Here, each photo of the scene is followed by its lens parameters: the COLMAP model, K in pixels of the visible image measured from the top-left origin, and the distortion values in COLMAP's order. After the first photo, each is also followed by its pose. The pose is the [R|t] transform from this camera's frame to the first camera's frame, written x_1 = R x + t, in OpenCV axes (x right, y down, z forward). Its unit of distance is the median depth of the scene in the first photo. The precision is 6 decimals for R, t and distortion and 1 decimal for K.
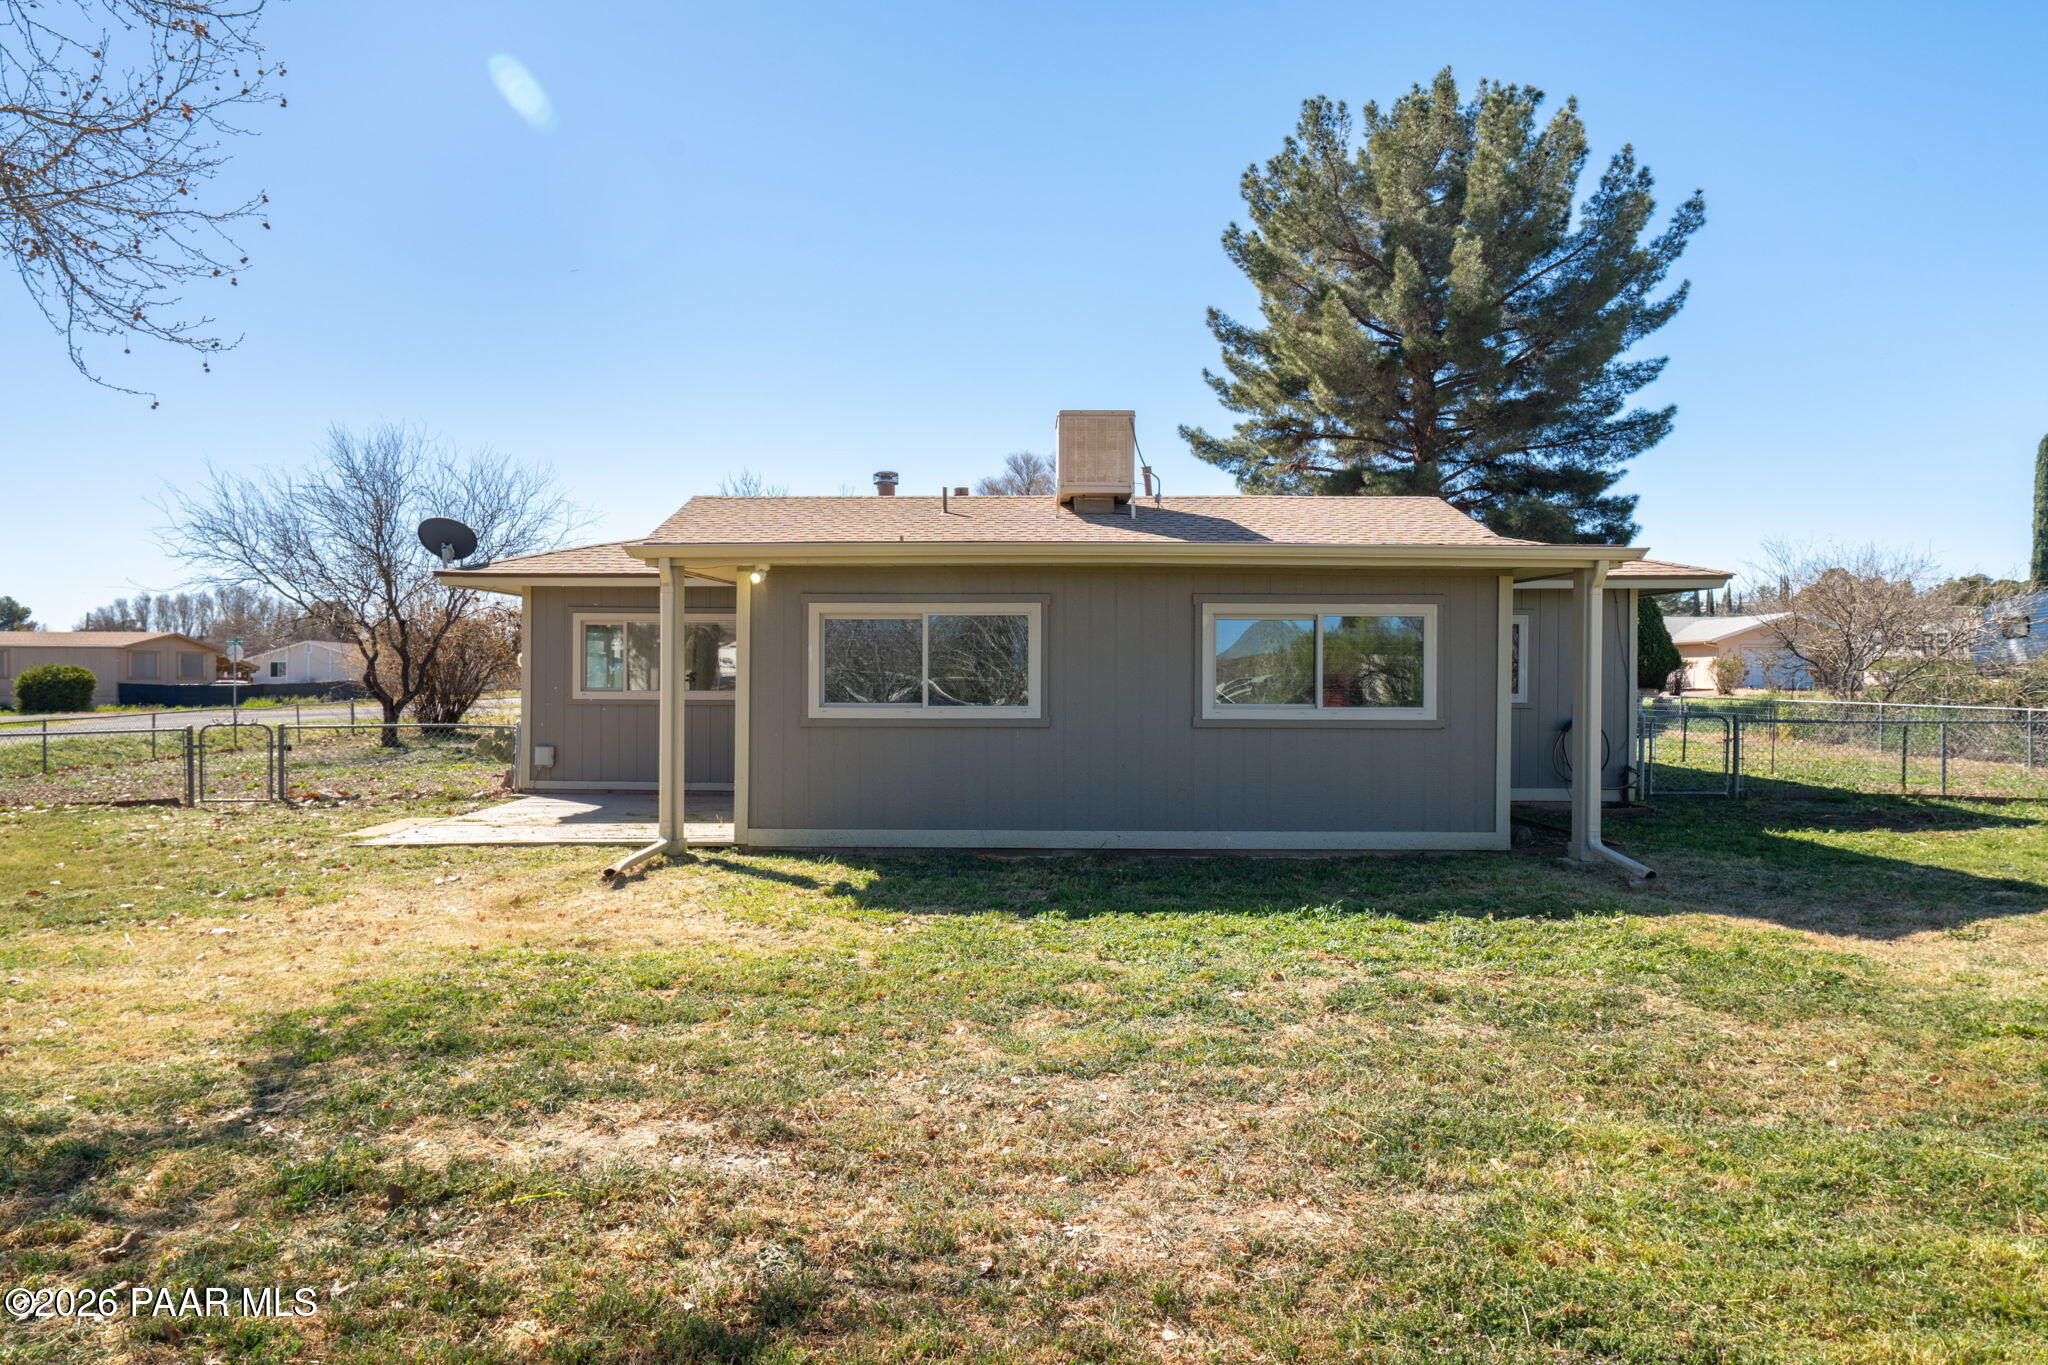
lens RADIAL K [[1125.8, 0, 1018.6], [0, 1125.8, 688.8], [0, 0, 1]] dist [0.011644, 0.001064]
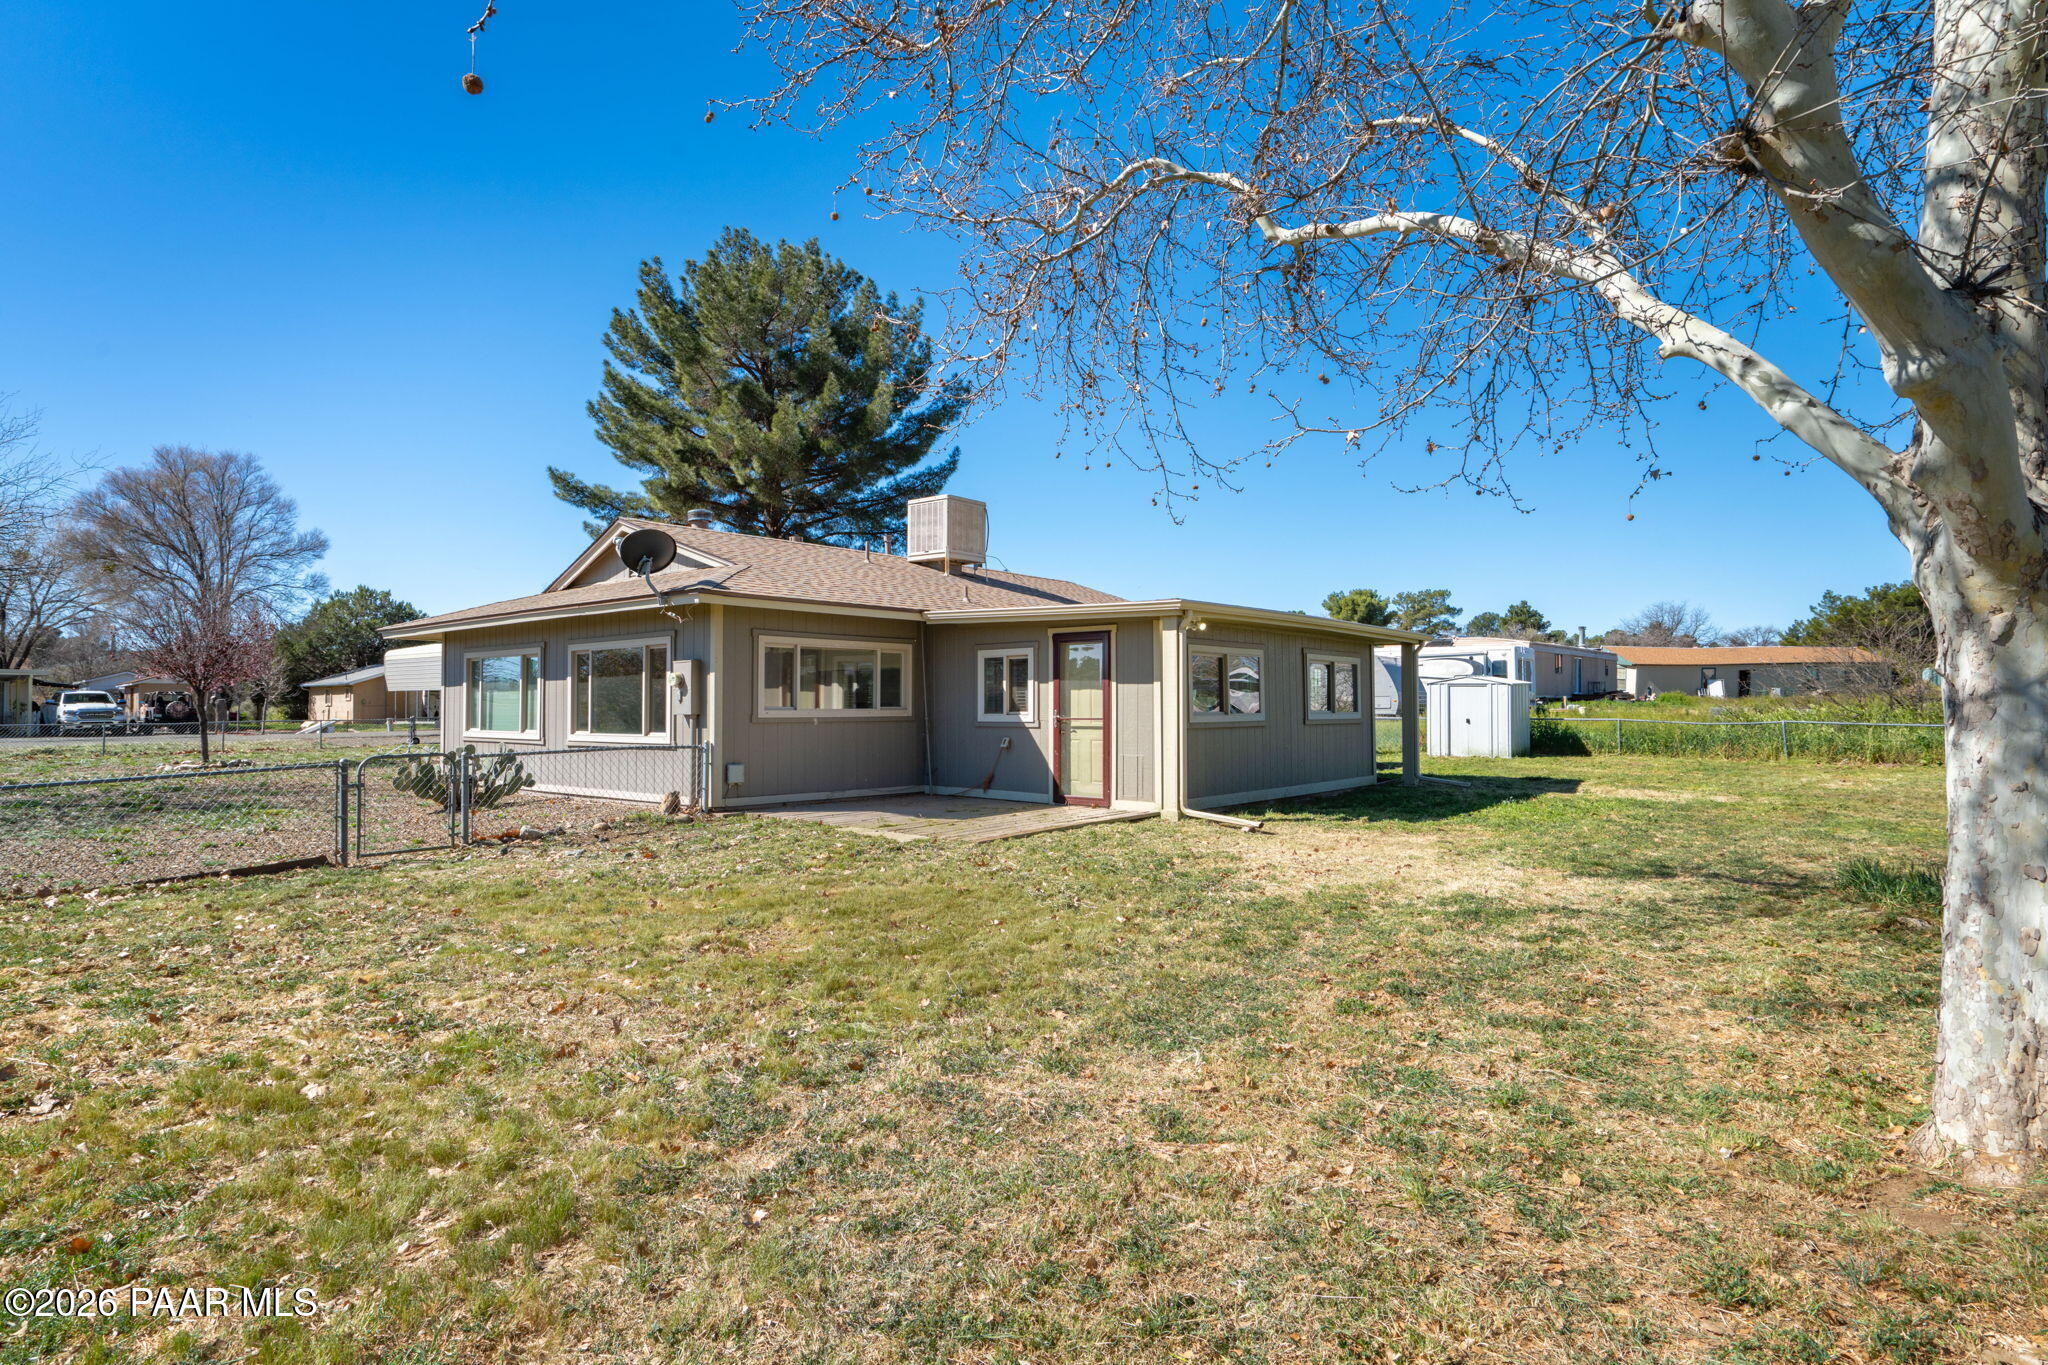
lens RADIAL K [[940.9, 0, 1024.0], [0, 940.9, 682.5], [0, 0, 1]] dist [-0.001244, -0.000251]
pose [[0.695168, 0.005698, 0.718825, -0.854605], [0.013627, 0.999684, -0.021103, -0.002363], [-0.718718, 0.024466, 0.694871, 0.205874]]
